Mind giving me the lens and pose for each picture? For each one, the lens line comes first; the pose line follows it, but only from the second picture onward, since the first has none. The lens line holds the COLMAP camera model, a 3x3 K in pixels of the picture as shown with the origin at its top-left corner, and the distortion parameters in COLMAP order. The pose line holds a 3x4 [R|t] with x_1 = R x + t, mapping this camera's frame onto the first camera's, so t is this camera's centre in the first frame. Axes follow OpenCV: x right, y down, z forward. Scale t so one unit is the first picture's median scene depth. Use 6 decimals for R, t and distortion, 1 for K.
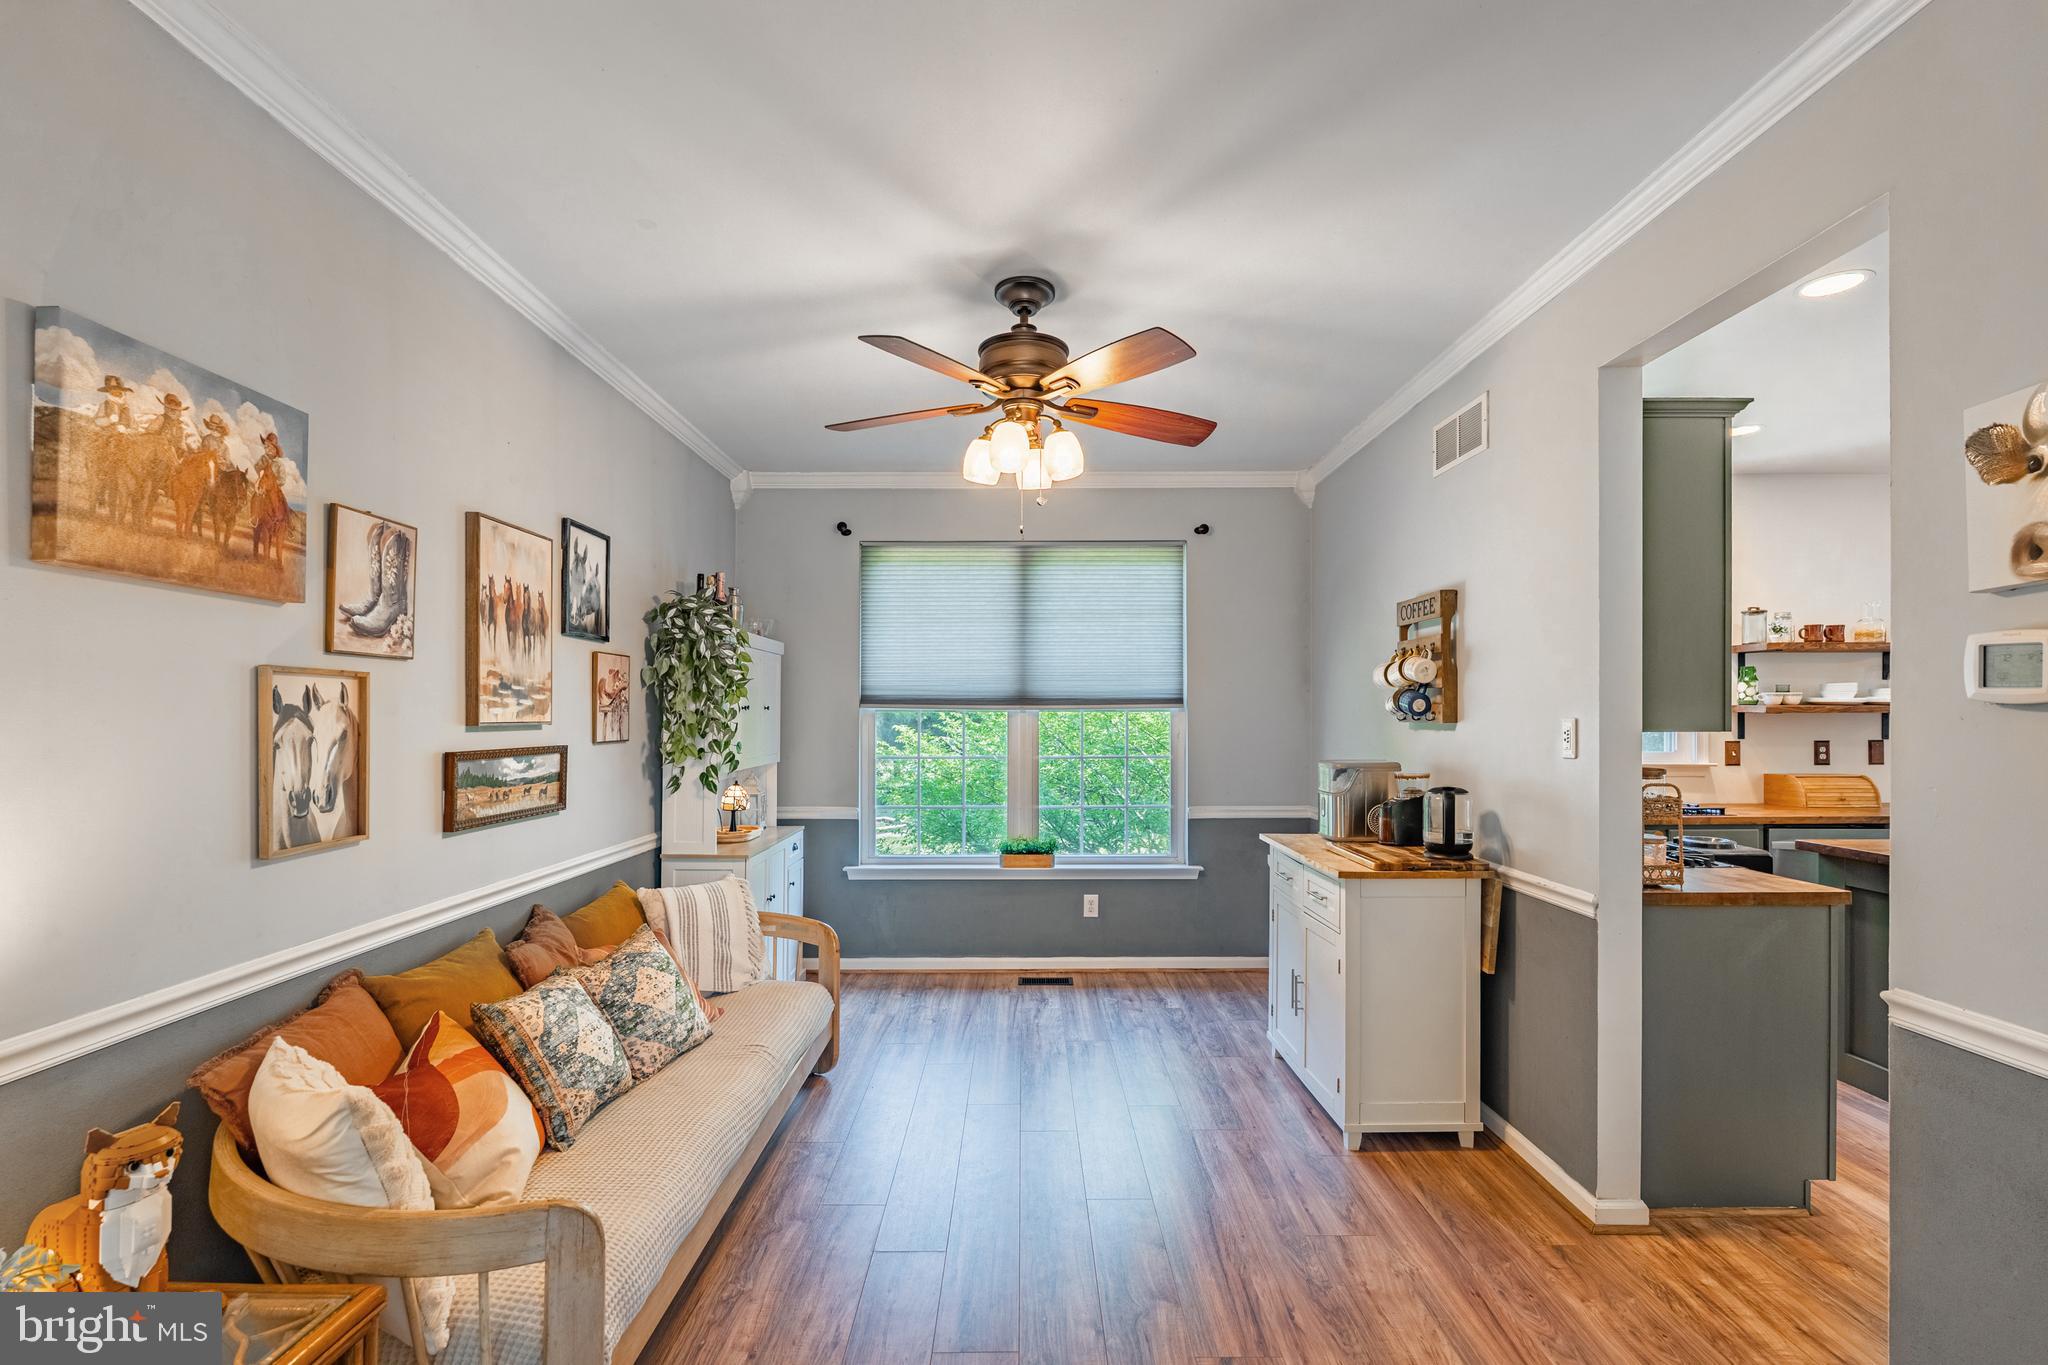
lens RADIAL K [[910.4, 0, 1028.3], [0, 910.4, 716.6], [0, 0, 1]] dist [-0.004481, 0.002658]
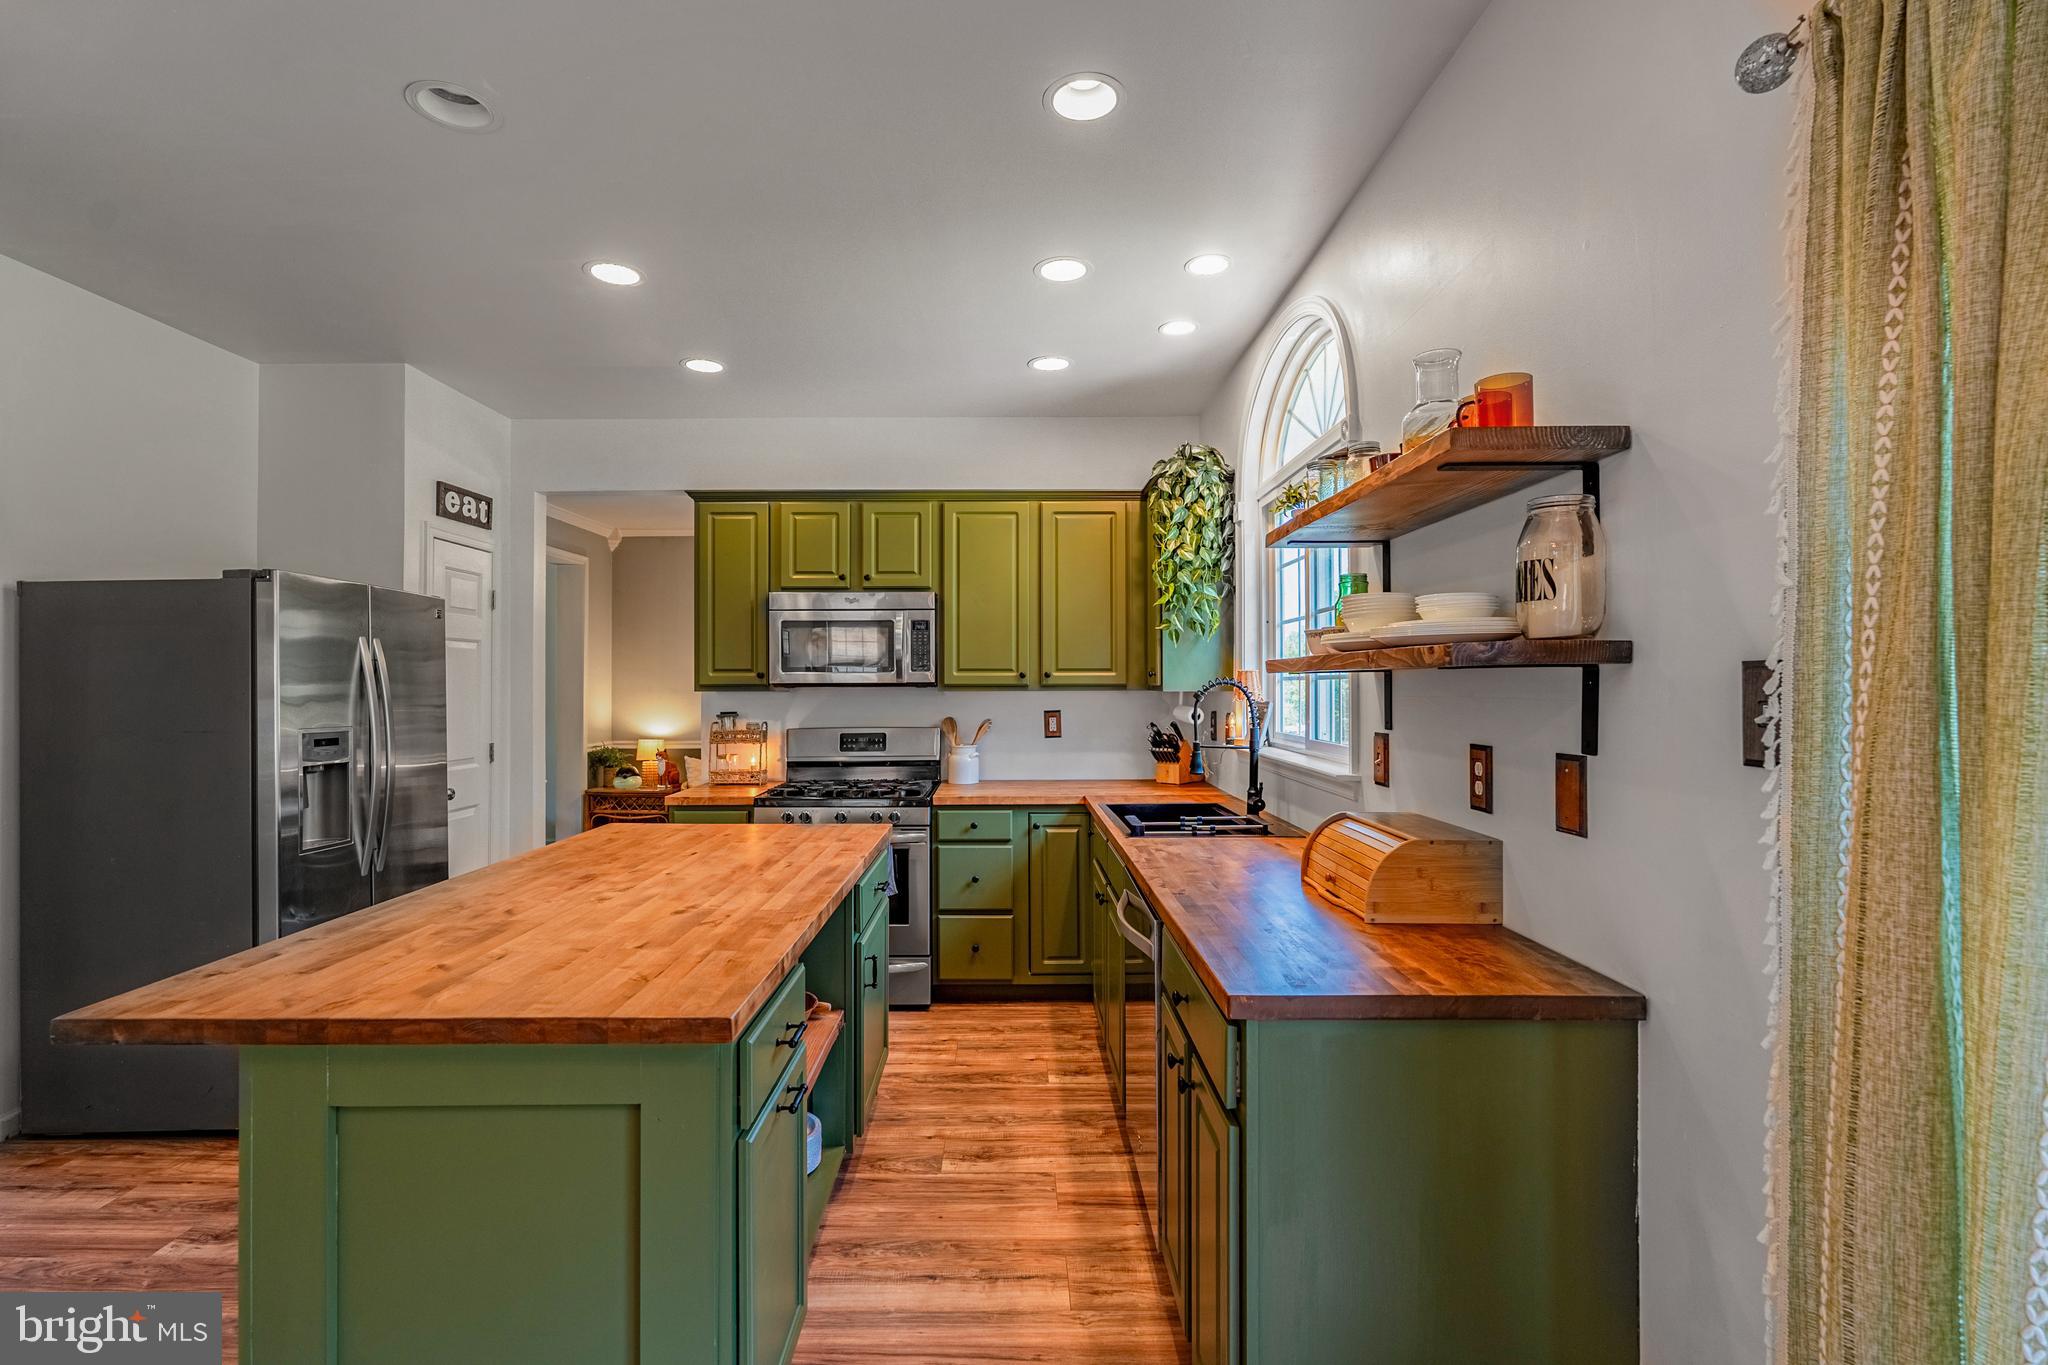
lens RADIAL K [[910.4, 0, 1011.5], [0, 910.4, 679.7], [0, 0, 1]] dist [-0.004481, 0.002658]
pose [[-0.000725, -0.003762, -0.999993, 2.354643], [0.003087, 0.999988, -0.003764, 0.002359], [0.999995, -0.003089, -0.000714, 1.543270]]
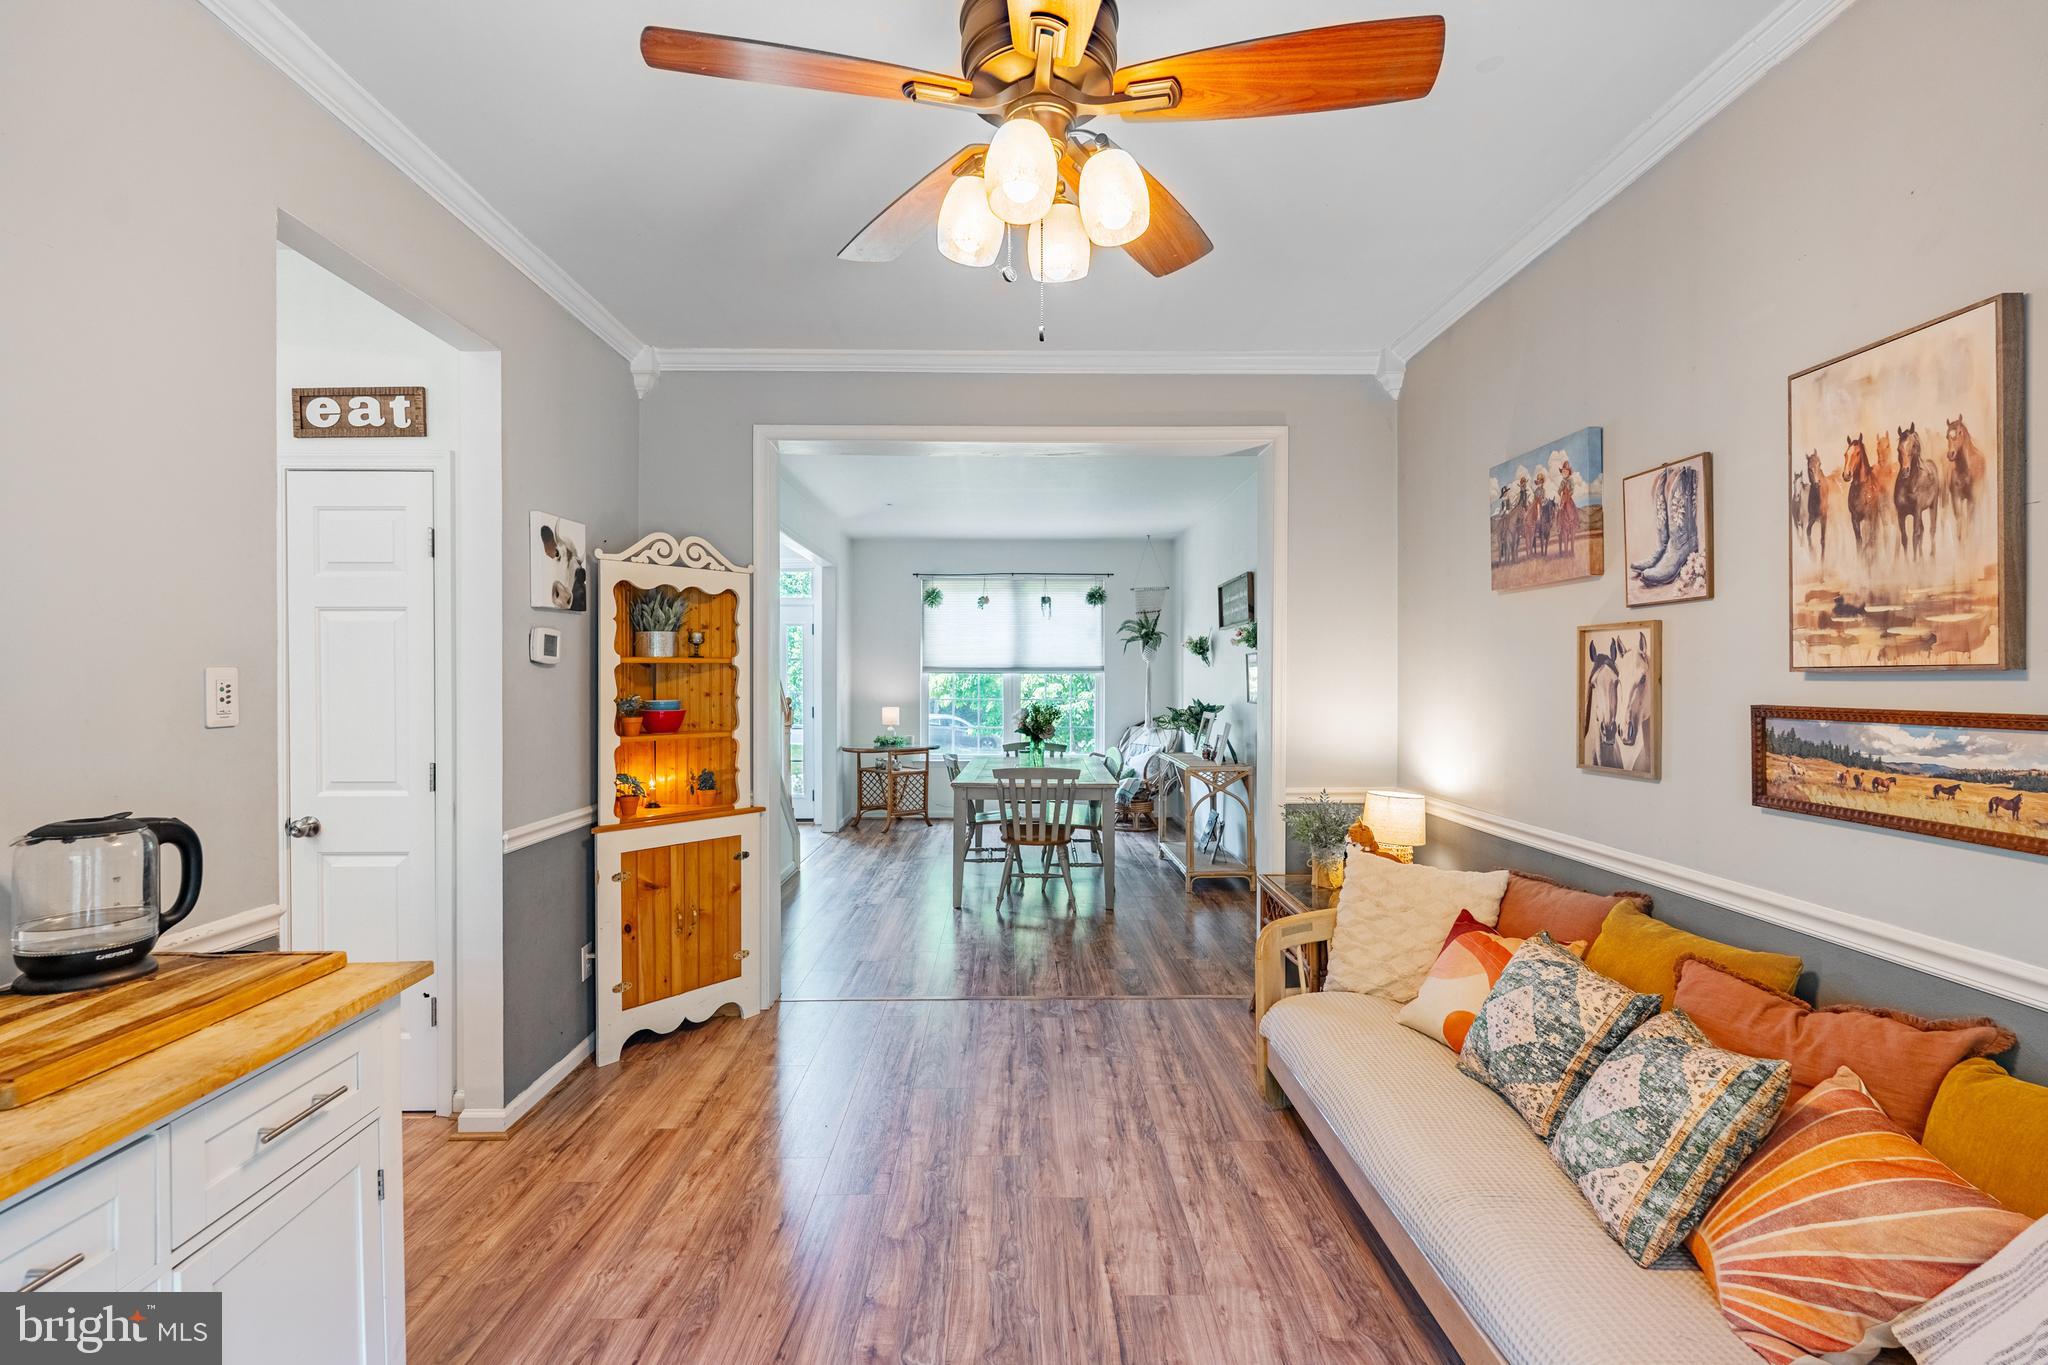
lens RADIAL K [[910.4, 0, 1017.4], [0, 910.4, 674.4], [0, 0, 1]] dist [-0.004481, 0.002658]
pose [[-0.999998, 0.001618, -0.001350, 0.009909], [0.001623, 0.999993, -0.003380, 0.013466], [0.001345, -0.003382, -0.999993, 1.689176]]
